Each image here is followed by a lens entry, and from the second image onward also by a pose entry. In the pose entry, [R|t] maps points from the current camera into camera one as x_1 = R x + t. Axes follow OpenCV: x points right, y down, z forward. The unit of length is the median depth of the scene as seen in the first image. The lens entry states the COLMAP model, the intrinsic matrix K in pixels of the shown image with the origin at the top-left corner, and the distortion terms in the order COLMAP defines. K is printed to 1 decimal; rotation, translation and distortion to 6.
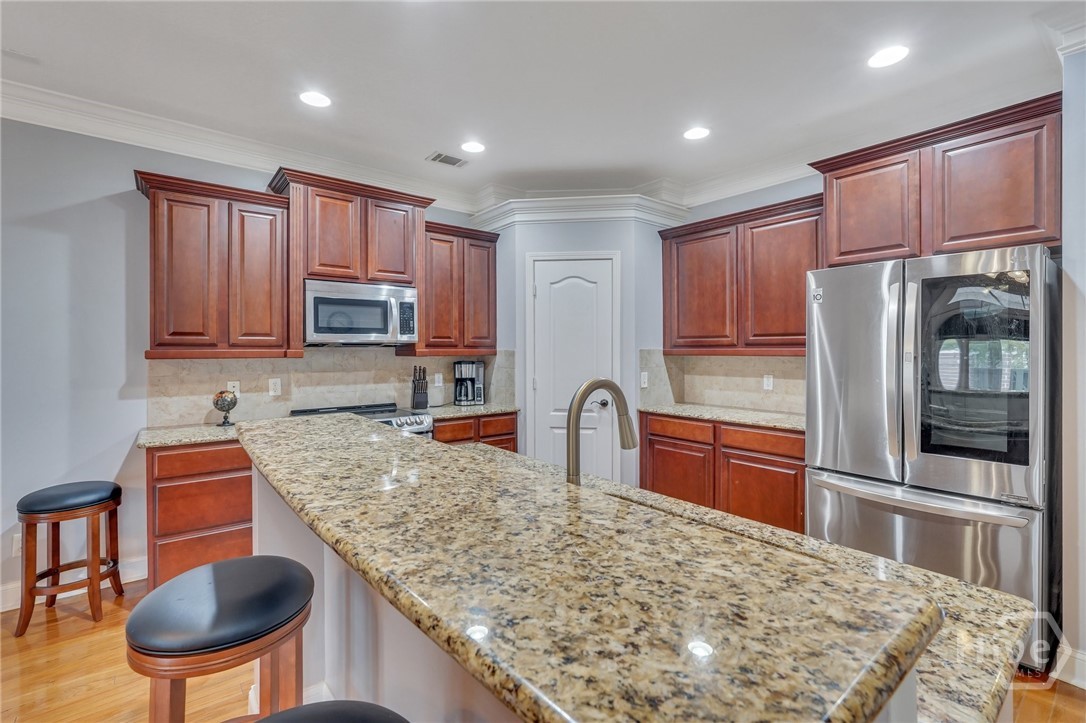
lens RADIAL K [[488.6, 0, 538.8], [0, 488.6, 349.8], [0, 0, 1]] dist [-0.009469, 0.007112]
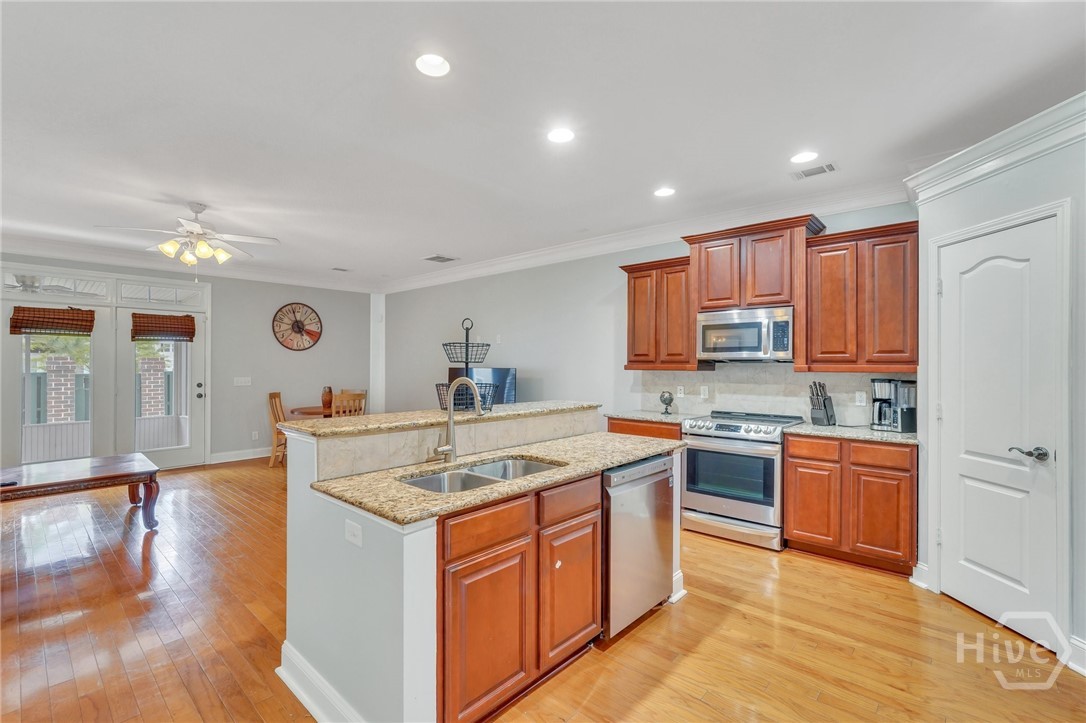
lens RADIAL K [[488.6, 0, 537.3], [0, 488.6, 364.6], [0, 0, 1]] dist [-0.009469, 0.007112]
pose [[0.150777, 0.002451, -0.988565, 0.774529], [-0.003515, 0.999992, 0.001944, -0.002085], [0.988562, 0.003182, 0.150784, 0.343097]]
